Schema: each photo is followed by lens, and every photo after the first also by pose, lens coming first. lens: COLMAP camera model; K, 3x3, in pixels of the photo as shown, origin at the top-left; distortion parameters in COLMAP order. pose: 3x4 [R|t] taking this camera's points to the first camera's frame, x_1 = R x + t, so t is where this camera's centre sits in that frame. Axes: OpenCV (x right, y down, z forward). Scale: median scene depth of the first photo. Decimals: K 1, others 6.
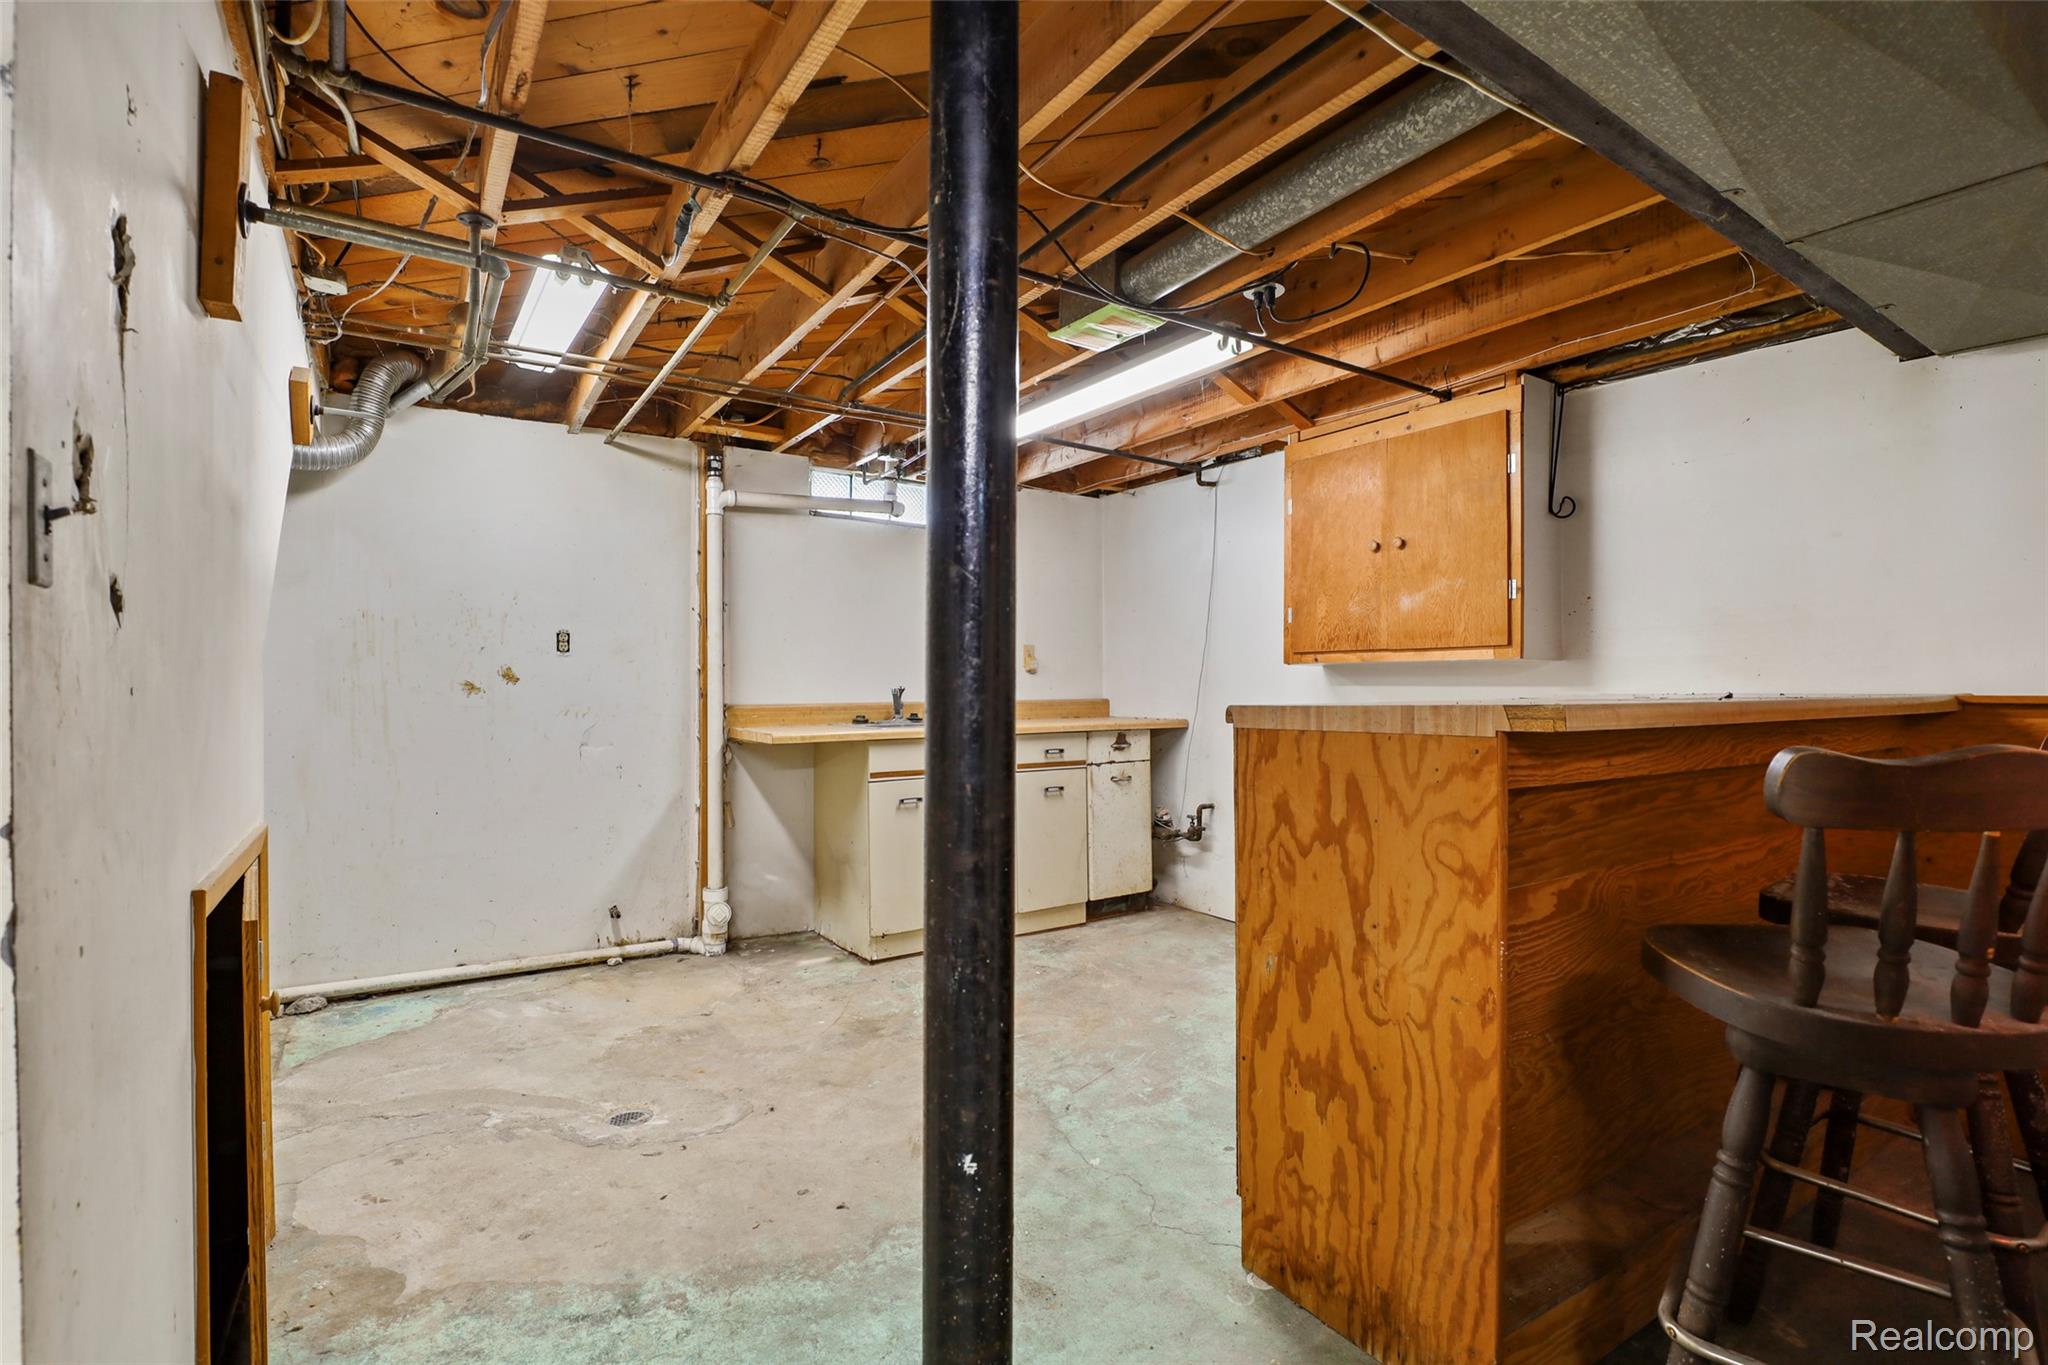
lens RADIAL K [[956.4, 0, 1027.0], [0, 956.4, 684.1], [0, 0, 1]] dist [-0.026176, 0.002213]
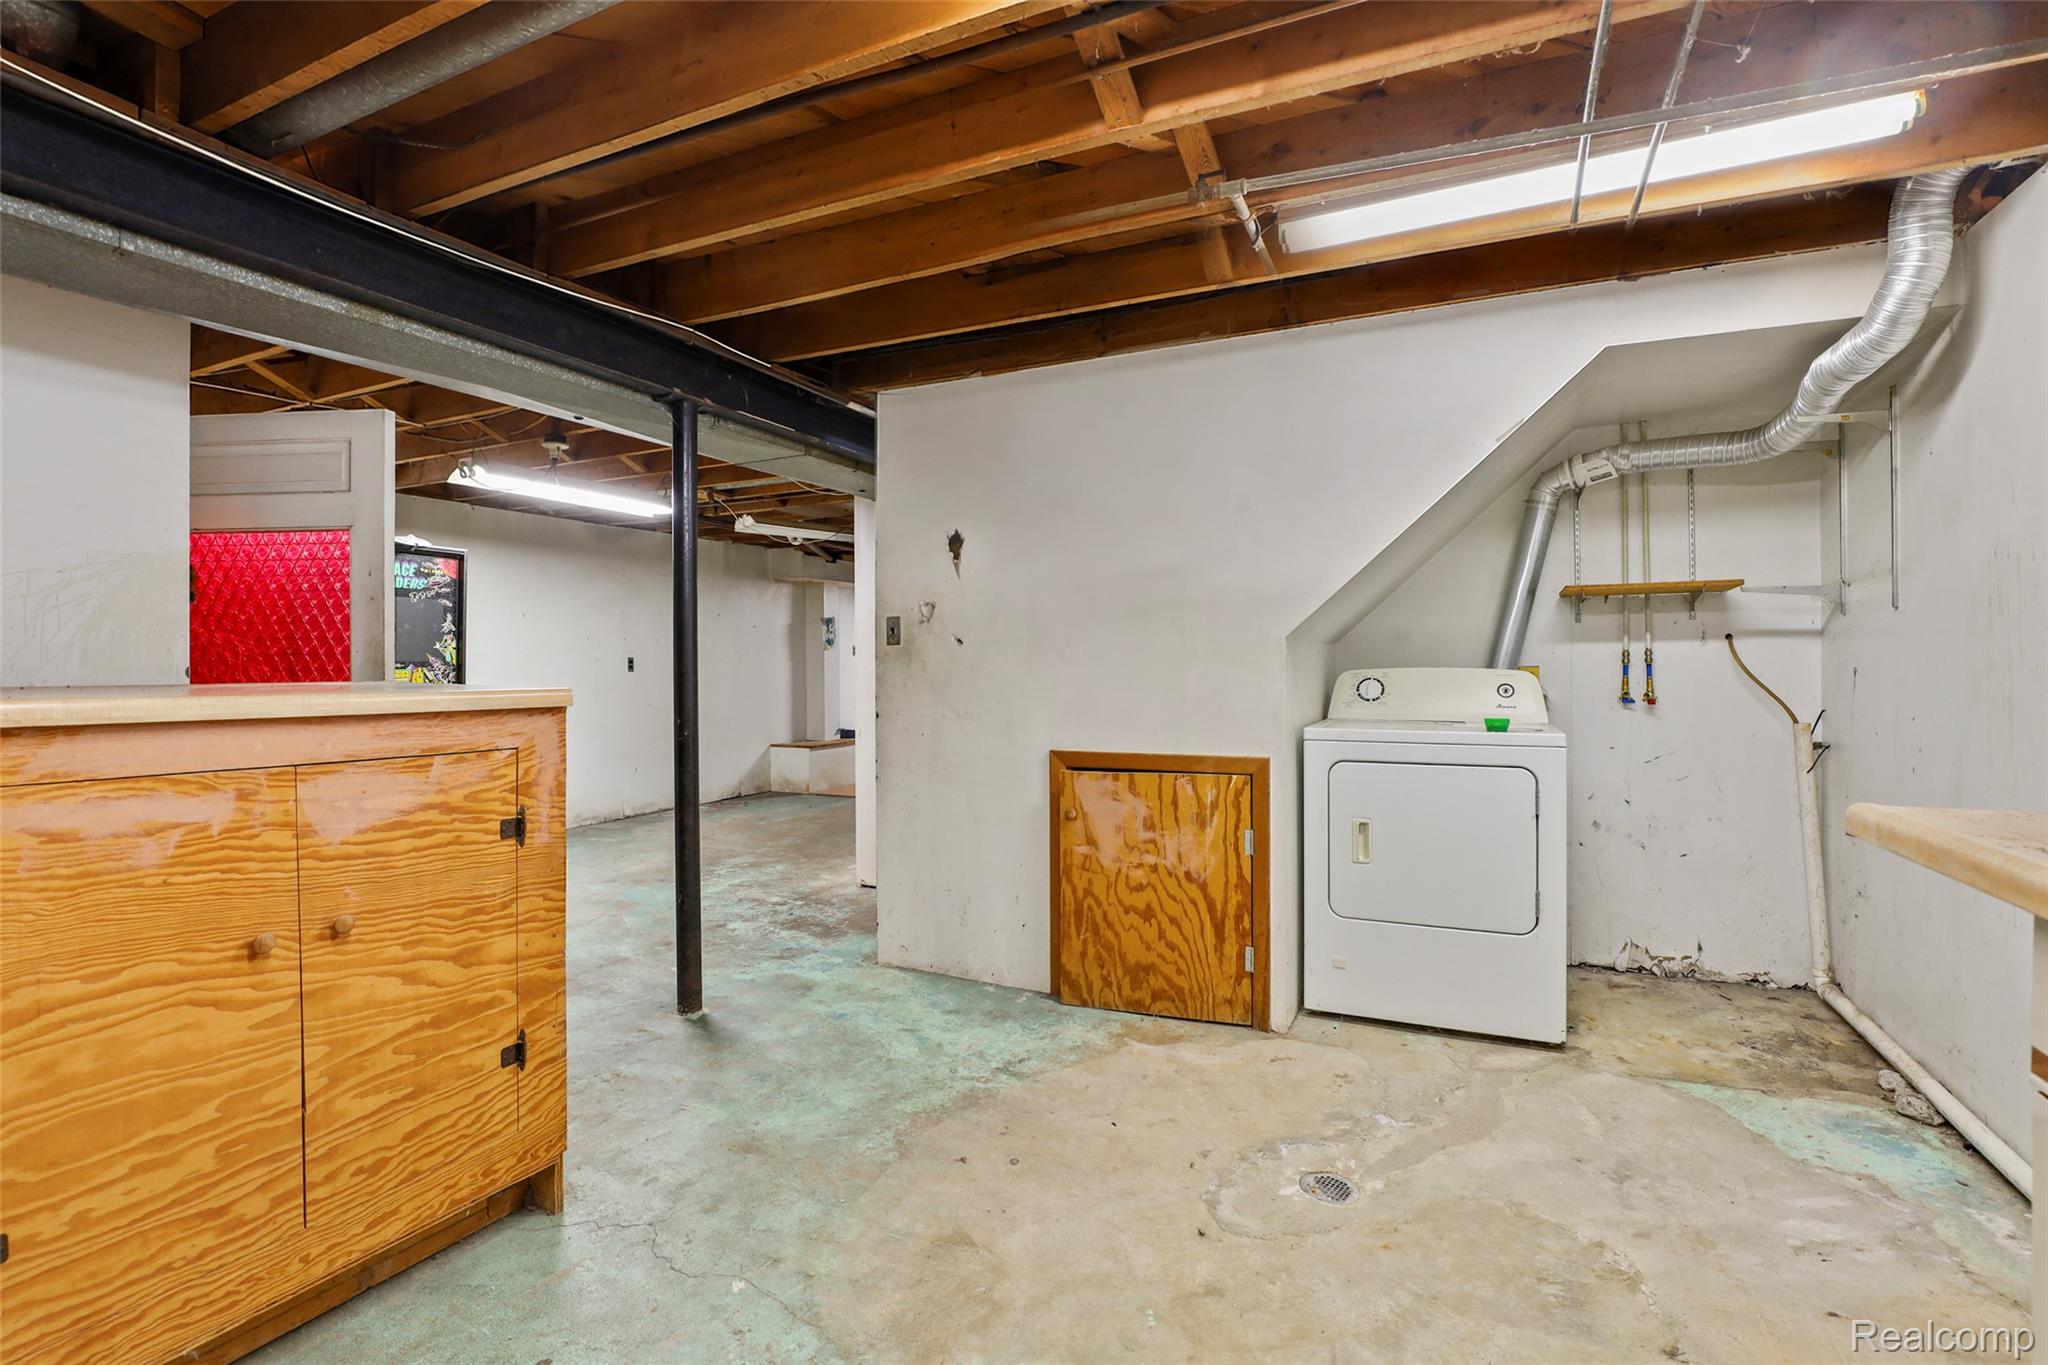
lens RADIAL K [[956.4, 0, 1018.0], [0, 956.4, 666.9], [0, 0, 1]] dist [-0.026176, 0.002213]
pose [[-0.858669, 0.003917, -0.512516, 0.241711], [0.003802, 0.999992, 0.001273, -0.000401], [0.512517, -0.000856, -0.858677, 1.603041]]
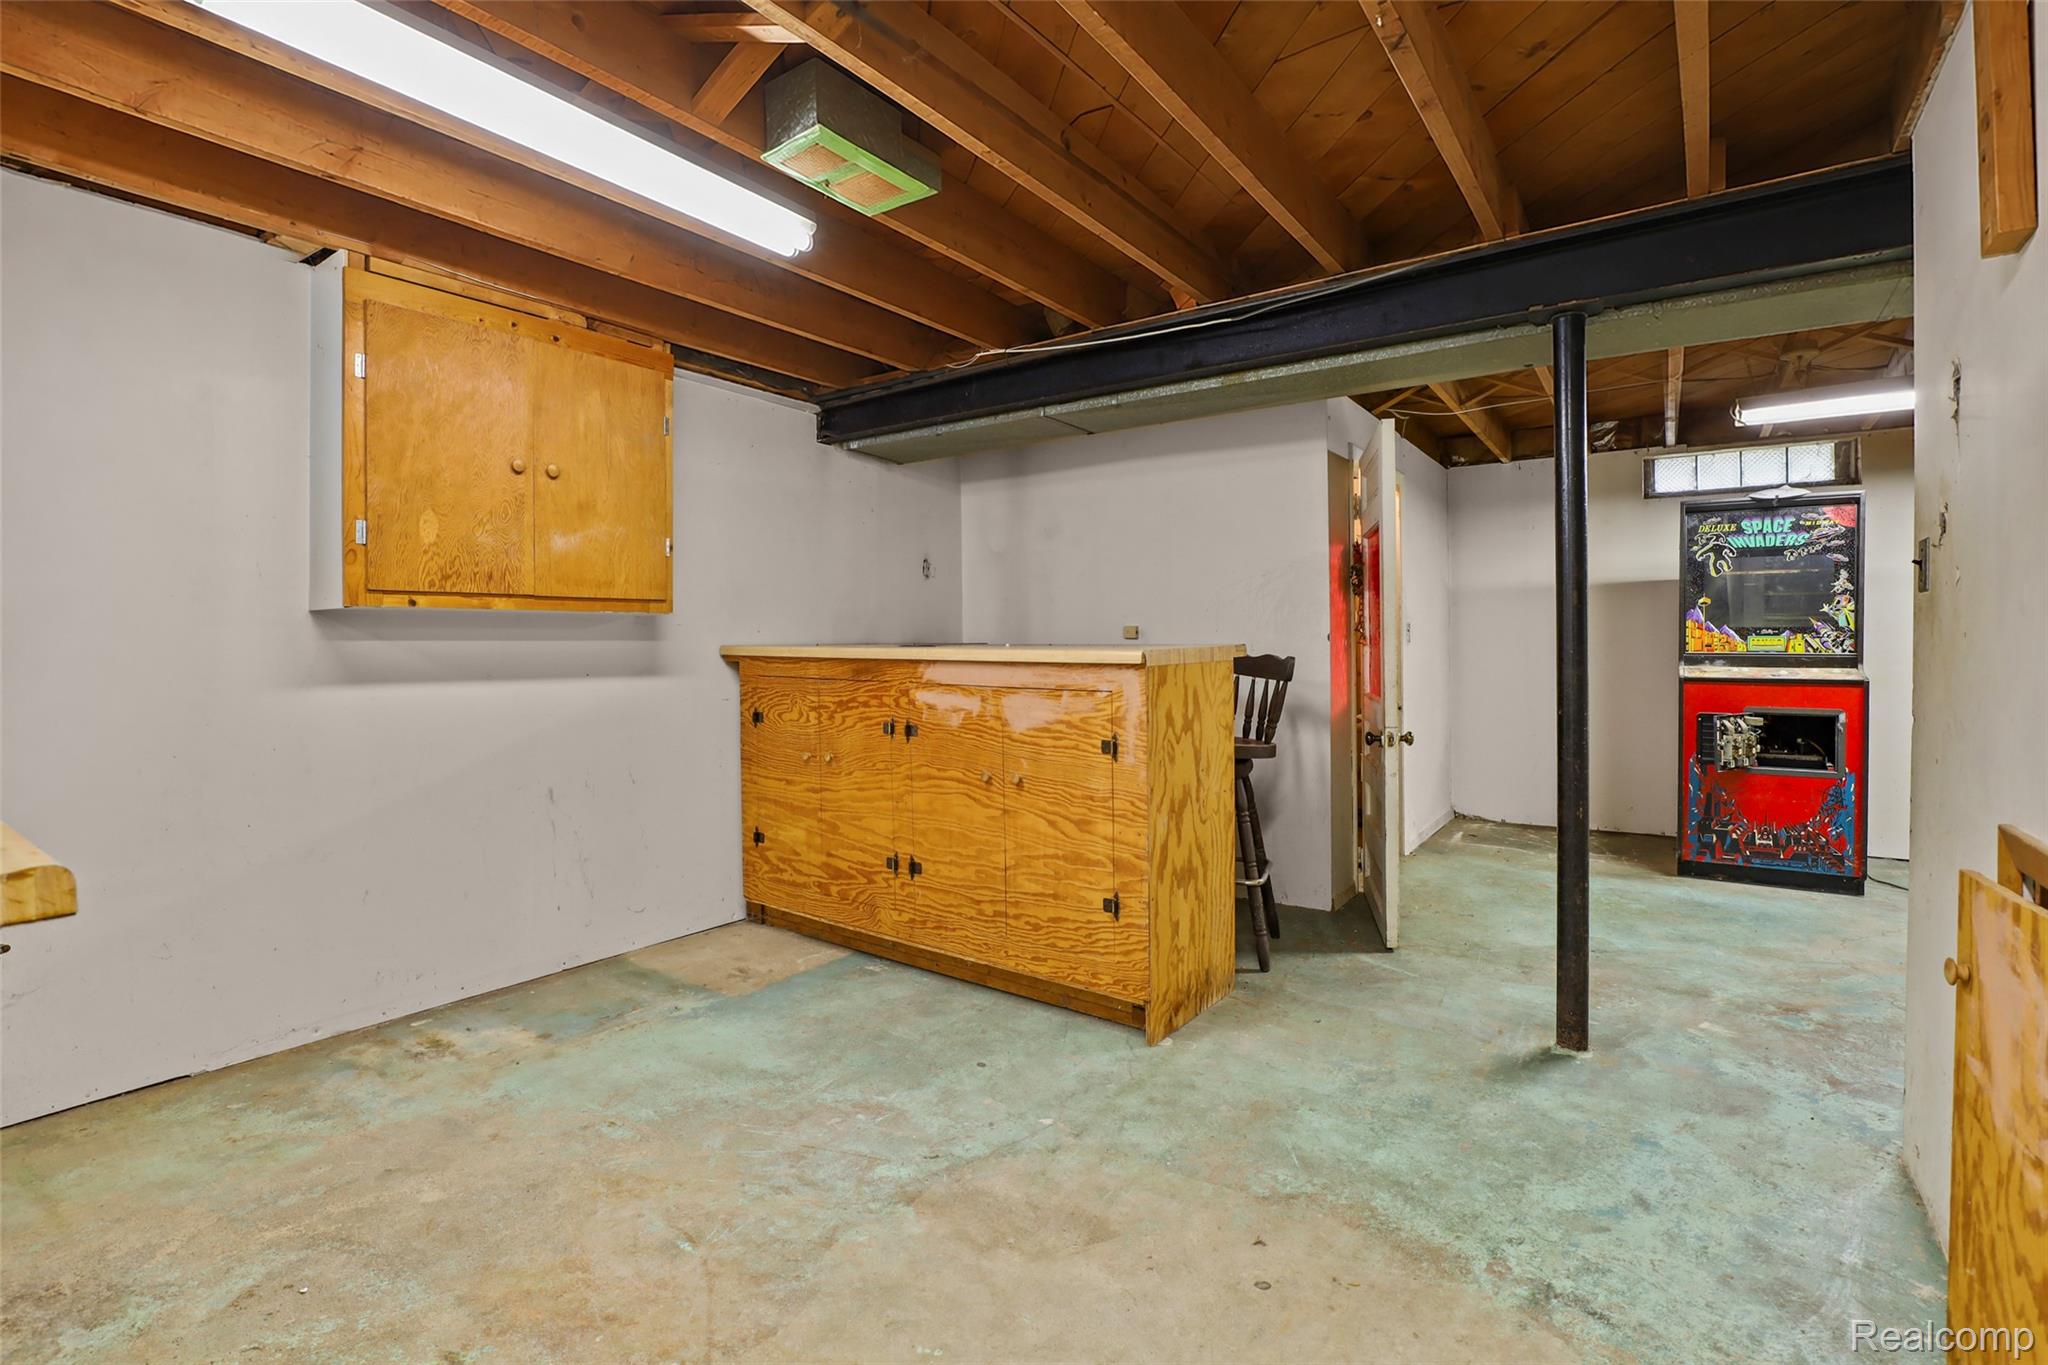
lens RADIAL K [[956.4, 0, 1031.4], [0, 956.4, 656.0], [0, 0, 1]] dist [-0.026176, 0.002213]
pose [[-0.370922, -0.013626, 0.928564, -0.746788], [0.003693, 0.999863, 0.016147, 0.005795], [-0.928657, 0.009419, -0.370821, 1.240675]]
